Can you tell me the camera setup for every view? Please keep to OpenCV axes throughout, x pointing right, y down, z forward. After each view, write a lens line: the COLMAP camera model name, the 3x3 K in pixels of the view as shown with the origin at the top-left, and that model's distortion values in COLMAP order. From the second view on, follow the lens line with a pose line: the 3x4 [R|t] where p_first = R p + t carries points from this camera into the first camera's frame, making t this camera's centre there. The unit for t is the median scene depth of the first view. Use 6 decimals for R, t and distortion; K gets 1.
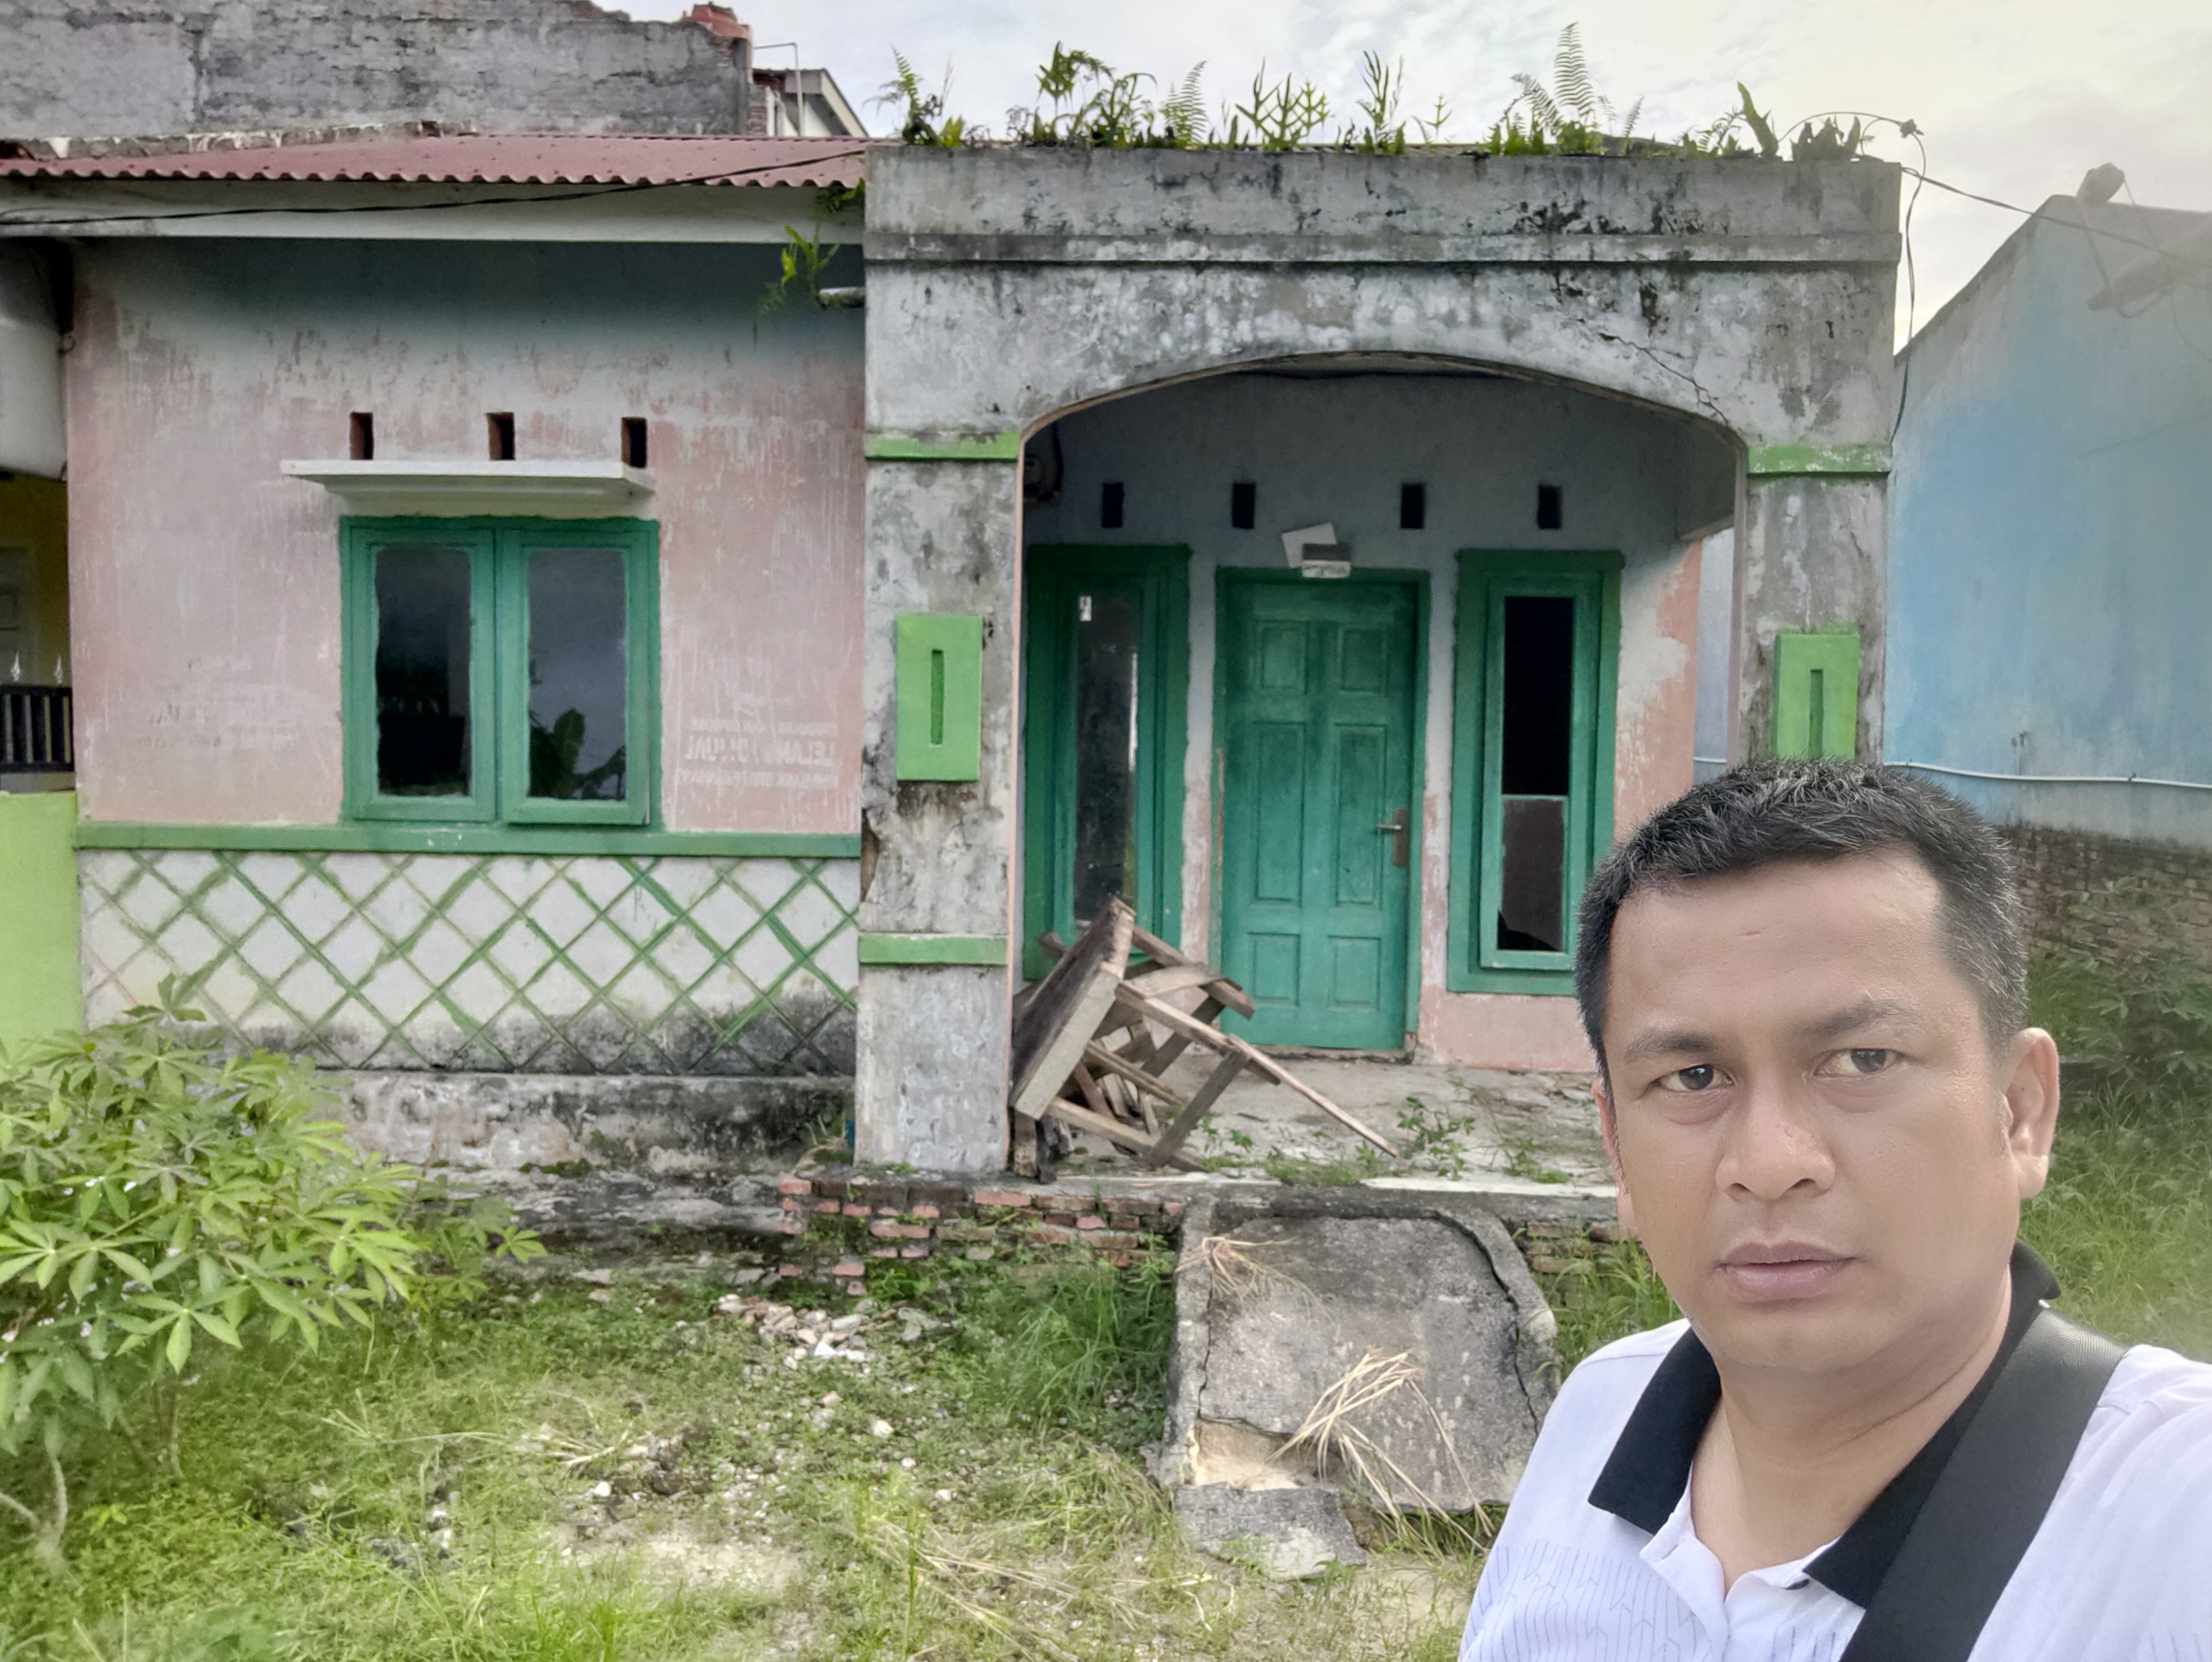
lens RADIAL K [[1905.3, 0, 1105.9], [0, 1905.3, 882.0], [0, 0, 1]] dist [-0.006502, -0.003573]
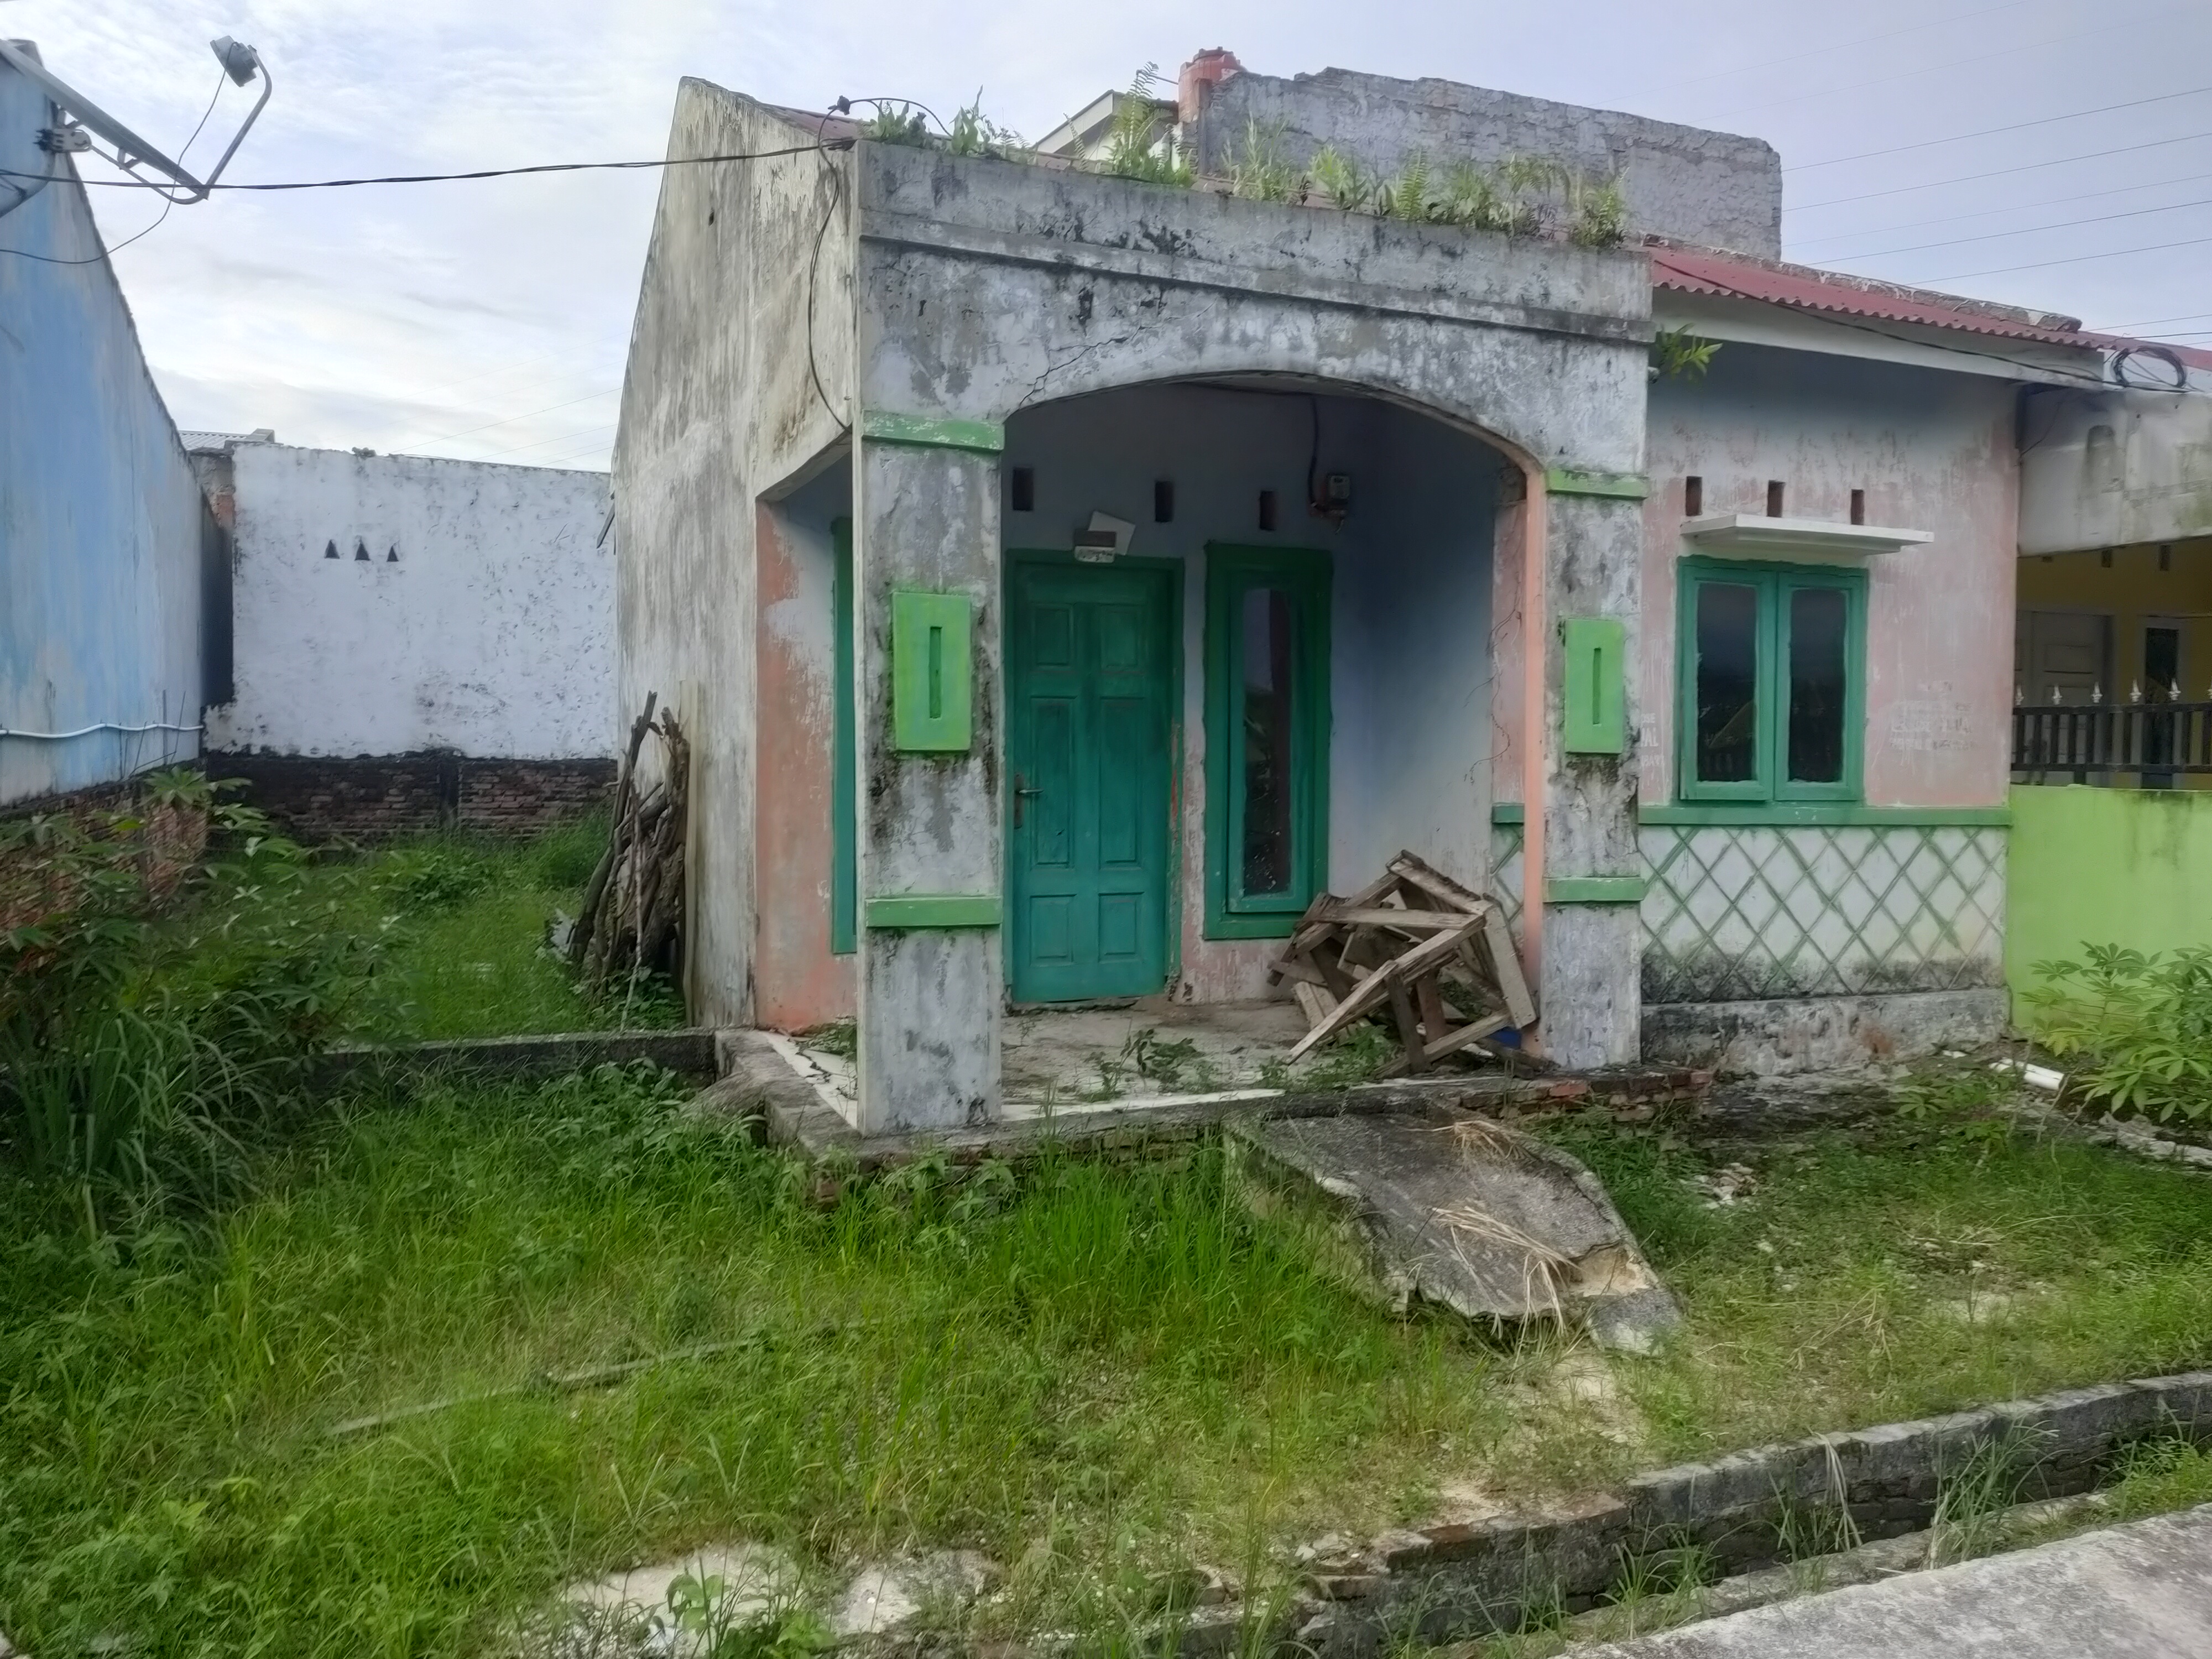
lens RADIAL K [[1863.2, 0, 1106.0], [0, 1863.2, 829.5], [0, 0, 1]] dist [0.045888, -0.063745]
pose [[0.932369, -0.023266, 0.360758, -1.176125], [0.025595, 0.999671, -0.001679, -0.021762], [-0.360600, 0.010799, 0.932658, -0.004508]]
